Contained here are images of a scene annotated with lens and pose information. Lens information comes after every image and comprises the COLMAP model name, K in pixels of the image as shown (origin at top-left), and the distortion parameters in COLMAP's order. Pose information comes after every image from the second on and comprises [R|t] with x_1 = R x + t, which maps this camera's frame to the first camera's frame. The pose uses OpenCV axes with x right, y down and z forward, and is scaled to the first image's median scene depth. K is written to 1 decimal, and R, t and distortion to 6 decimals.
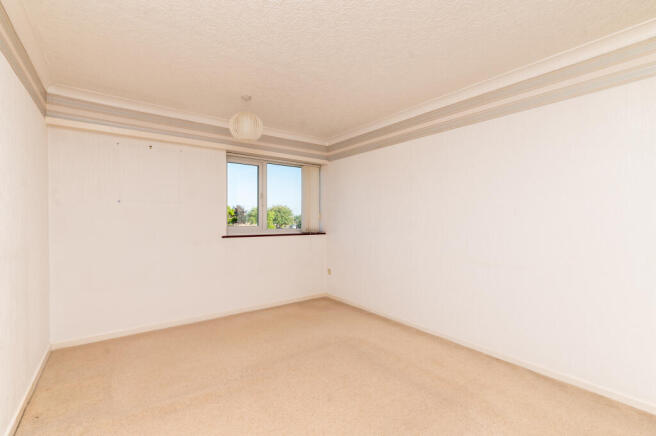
lens RADIAL K [[294.5, 0, 328.0], [0, 294.5, 218.9], [0, 0, 1]] dist [0.001422, -0.001242]
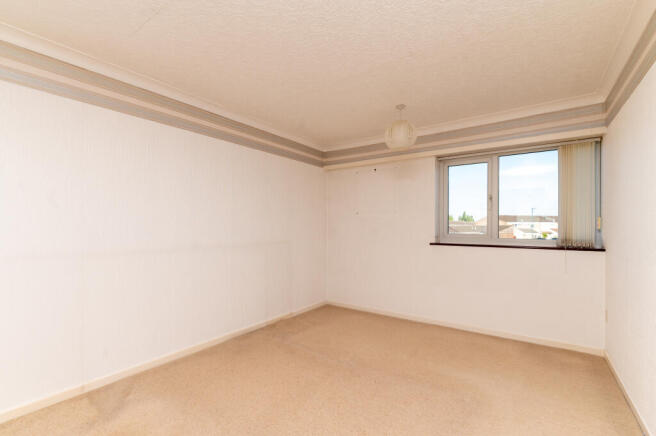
lens RADIAL K [[294.5, 0, 323.9], [0, 294.5, 226.7], [0, 0, 1]] dist [0.001422, -0.001242]
pose [[0.293268, 0.000650, -0.956030, 0.485253], [0.002661, 0.999995, 0.001496, 0.000433], [0.956027, -0.002983, 0.293265, 0.356562]]
